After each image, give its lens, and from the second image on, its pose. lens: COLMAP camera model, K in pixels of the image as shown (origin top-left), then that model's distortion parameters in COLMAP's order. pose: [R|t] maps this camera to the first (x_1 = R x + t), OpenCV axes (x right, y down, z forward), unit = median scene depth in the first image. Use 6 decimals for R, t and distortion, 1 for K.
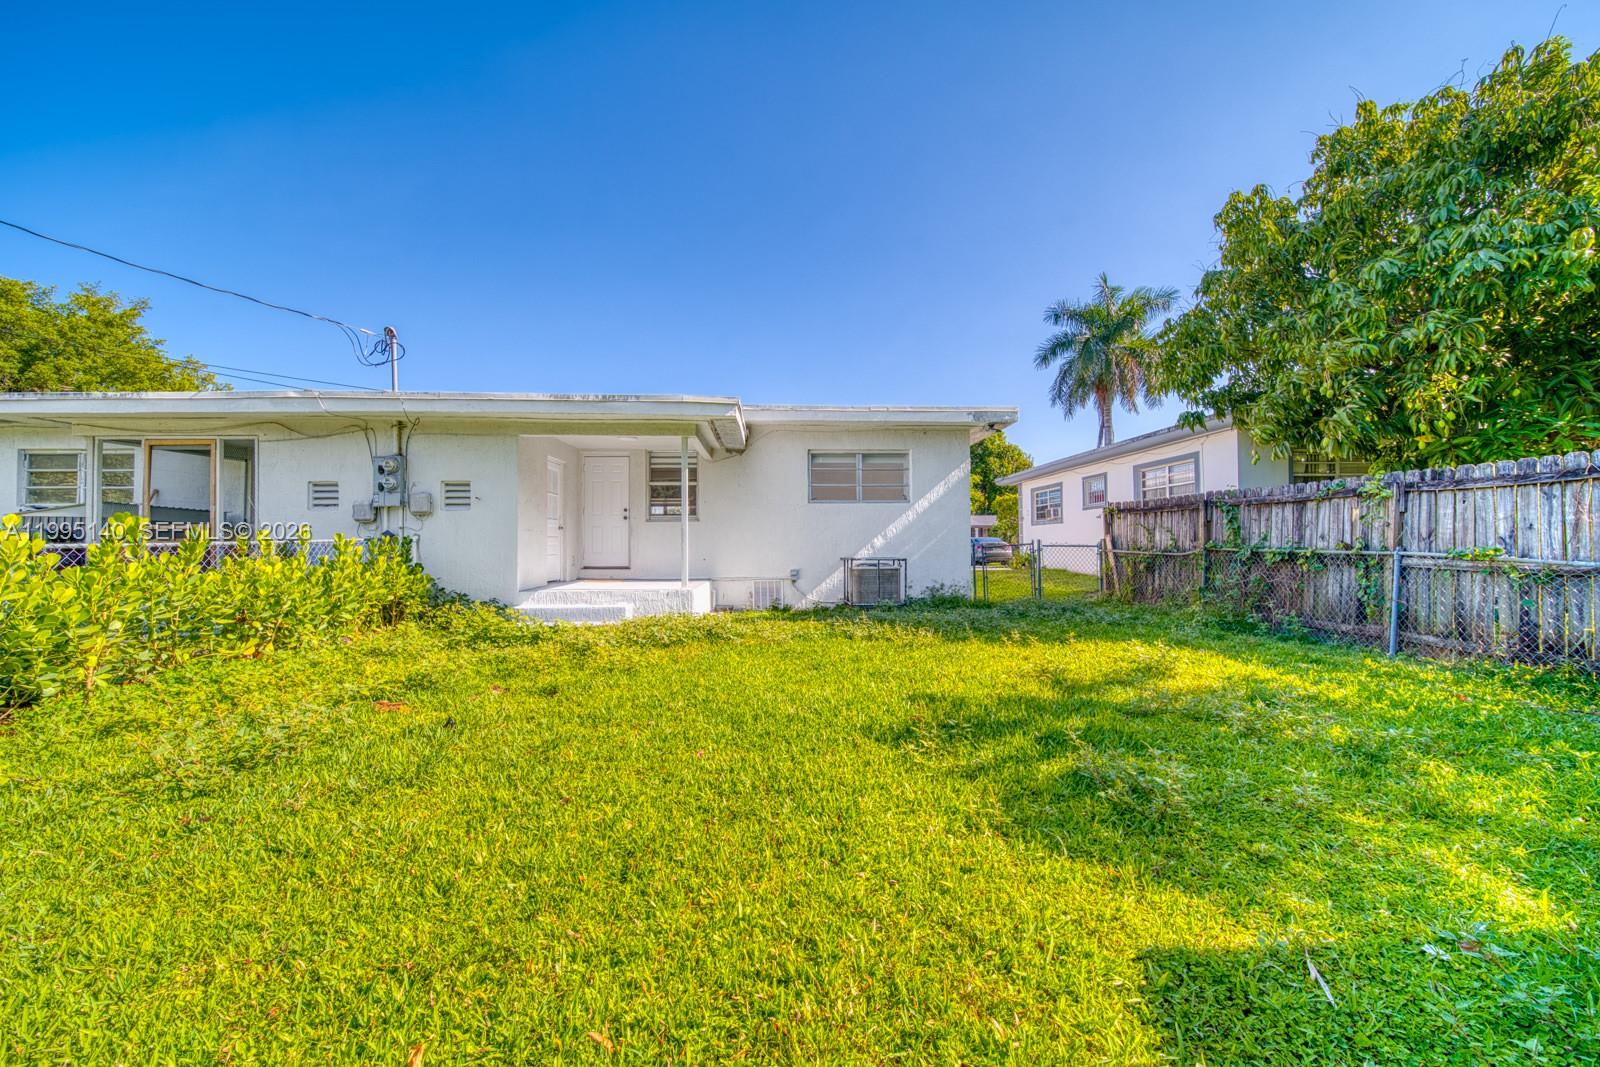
lens RADIAL K [[579.0, 0, 800.5], [0, 579.0, 532.9], [0, 0, 1]] dist [-0.001035, -0.000419]
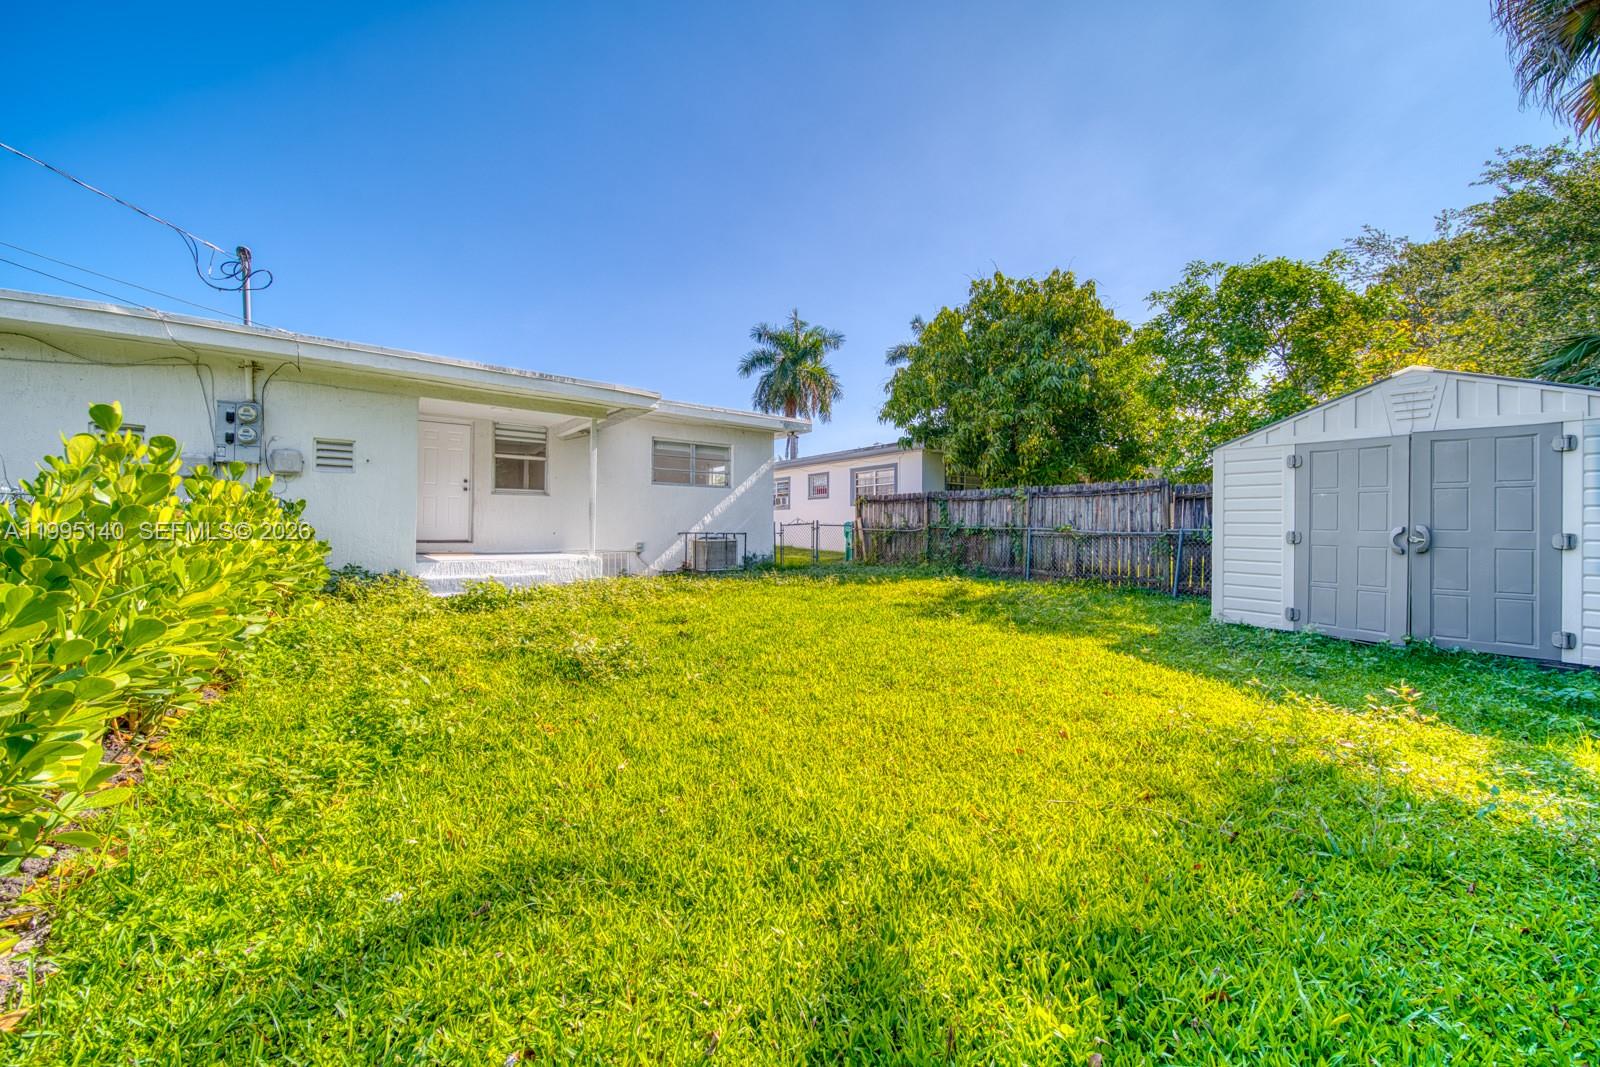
lens RADIAL K [[579.0, 0, 800.3], [0, 579.0, 519.8], [0, 0, 1]] dist [-0.001035, -0.000419]
pose [[0.832190, 0.019993, 0.554130, -0.485108], [-0.021741, 0.999758, -0.003421, 0.020803], [-0.554064, -0.009200, 0.832423, -0.133533]]
